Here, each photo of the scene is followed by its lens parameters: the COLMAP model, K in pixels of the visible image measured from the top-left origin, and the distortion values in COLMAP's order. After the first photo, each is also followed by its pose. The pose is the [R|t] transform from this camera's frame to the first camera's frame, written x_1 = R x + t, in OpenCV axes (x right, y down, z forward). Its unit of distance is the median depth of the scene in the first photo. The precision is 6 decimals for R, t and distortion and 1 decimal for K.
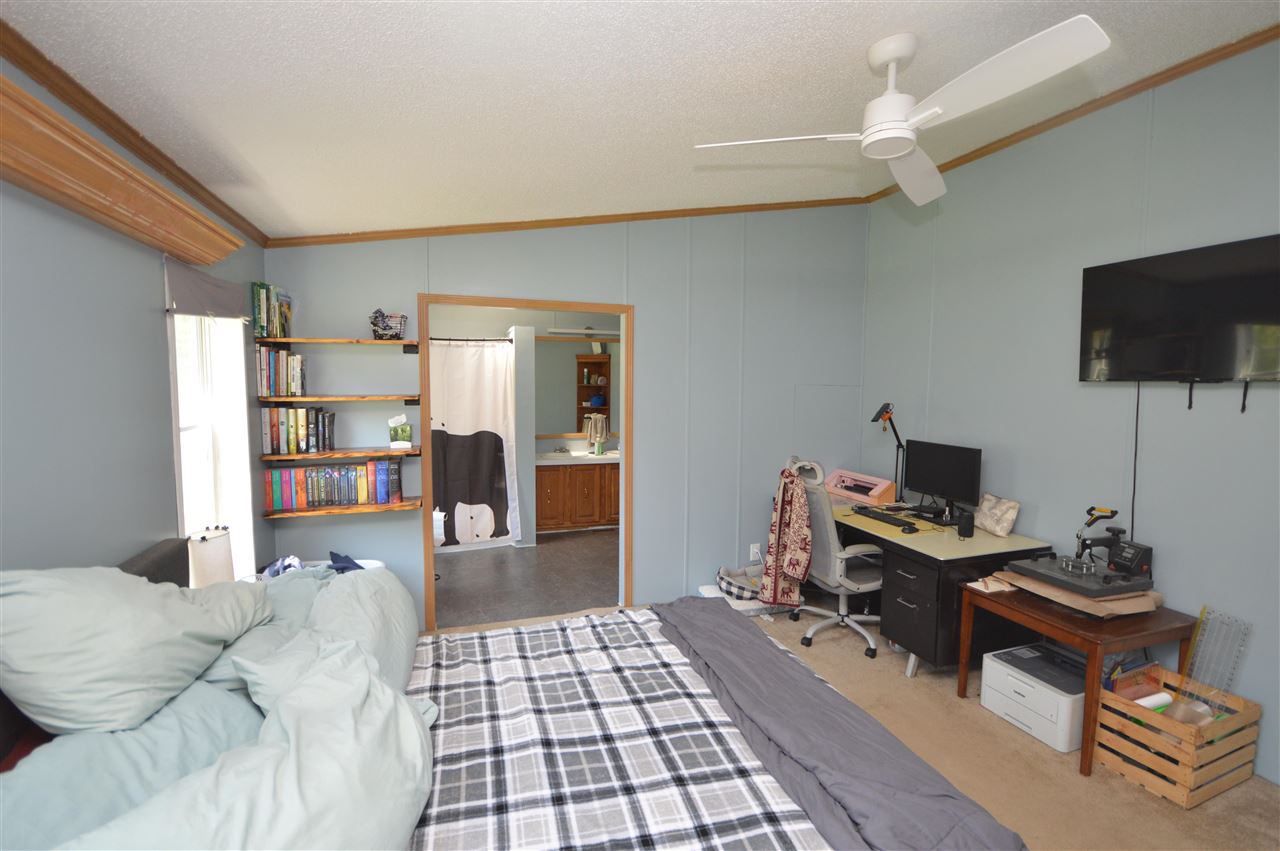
lens RADIAL K [[568.1, 0, 638.9], [0, 568.1, 423.0], [0, 0, 1]] dist [0.002873, -0.008791]
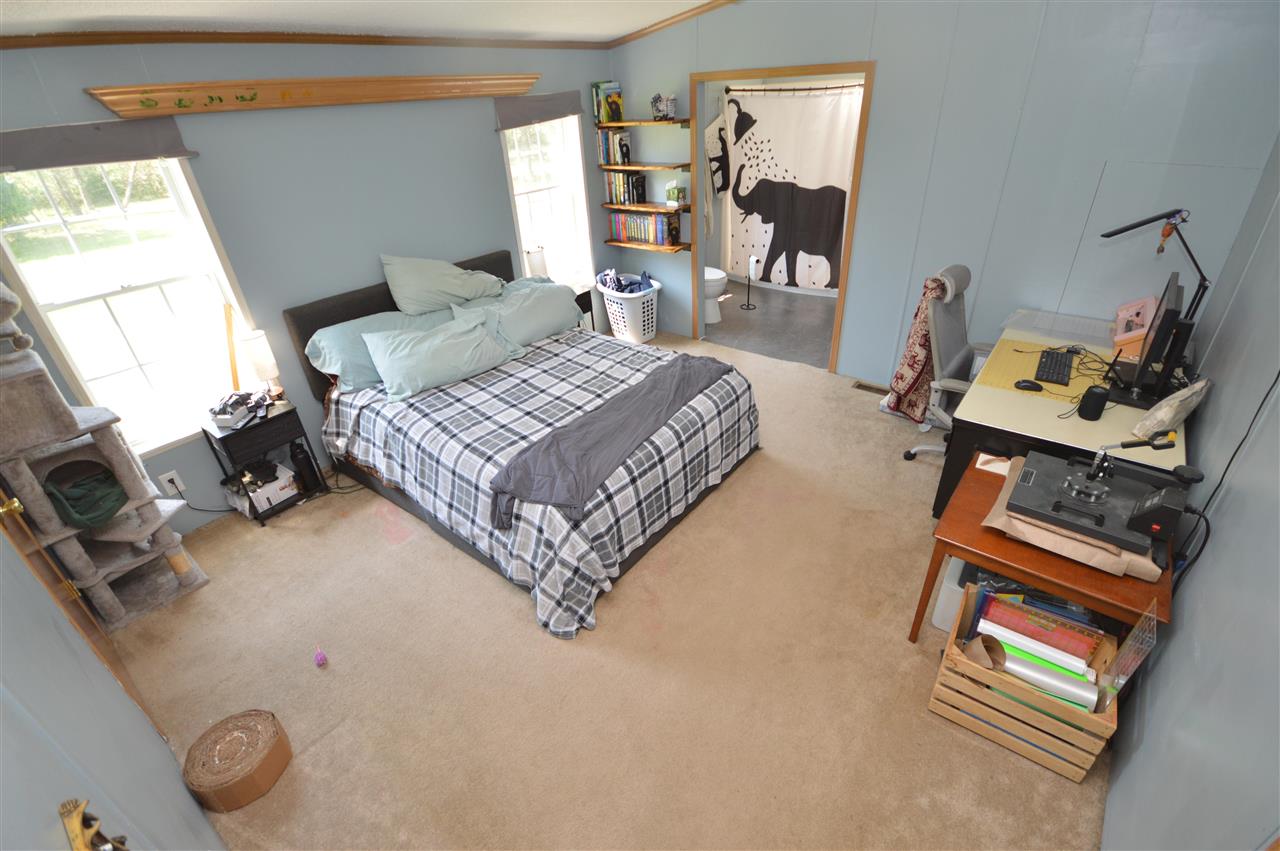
lens RADIAL K [[568.1, 0, 643.2], [0, 568.1, 420.7], [0, 0, 1]] dist [0.002873, -0.008791]
pose [[0.542705, 0.390548, -0.743602, 0.503048], [-0.007290, 0.887478, 0.460792, -0.083949], [0.839892, -0.244653, 0.484486, 0.090440]]
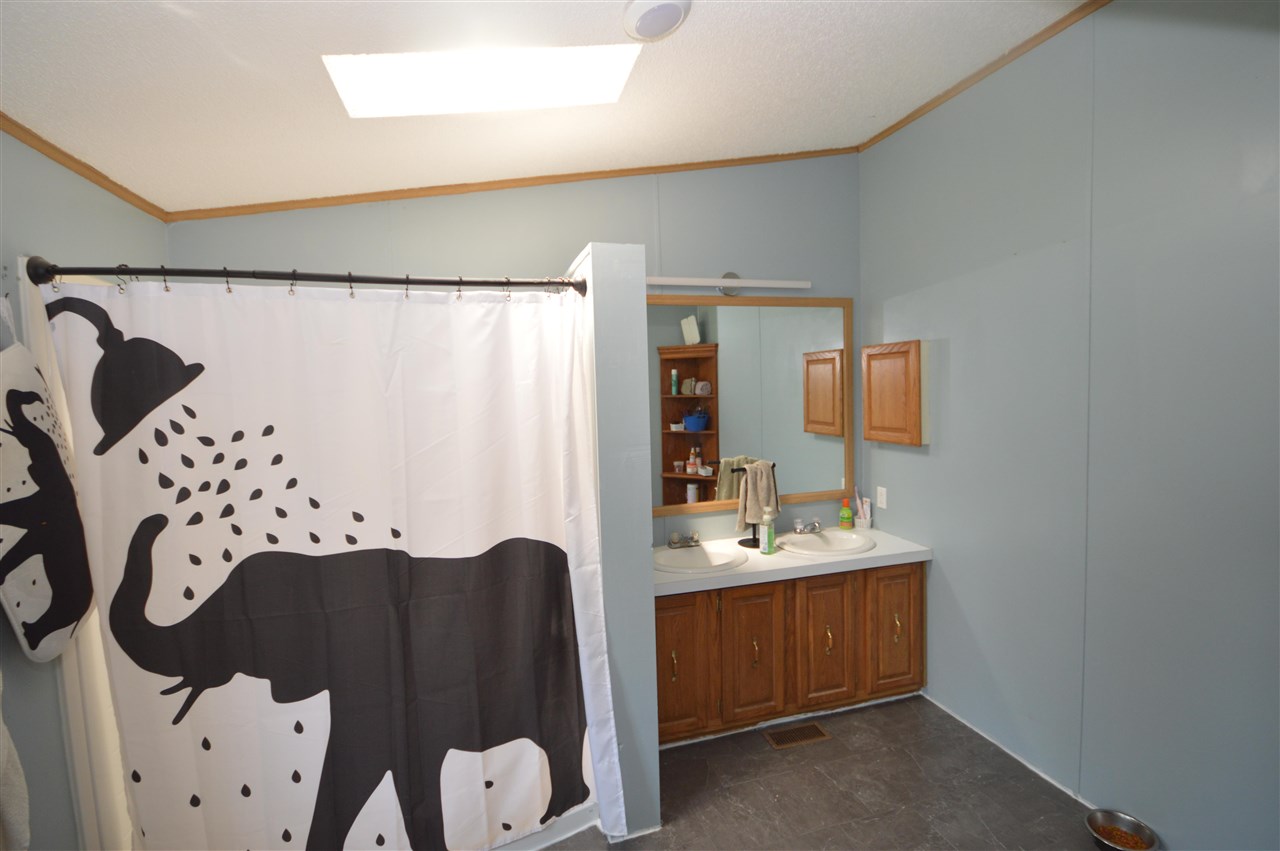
lens RADIAL K [[568.1, 0, 649.3], [0, 568.1, 421.5], [0, 0, 1]] dist [0.002873, -0.008791]
pose [[0.999016, -0.036373, -0.025360, -0.180417], [0.035961, 0.999217, -0.016510, -0.051490], [0.025941, 0.015582, 0.999542, 0.655724]]
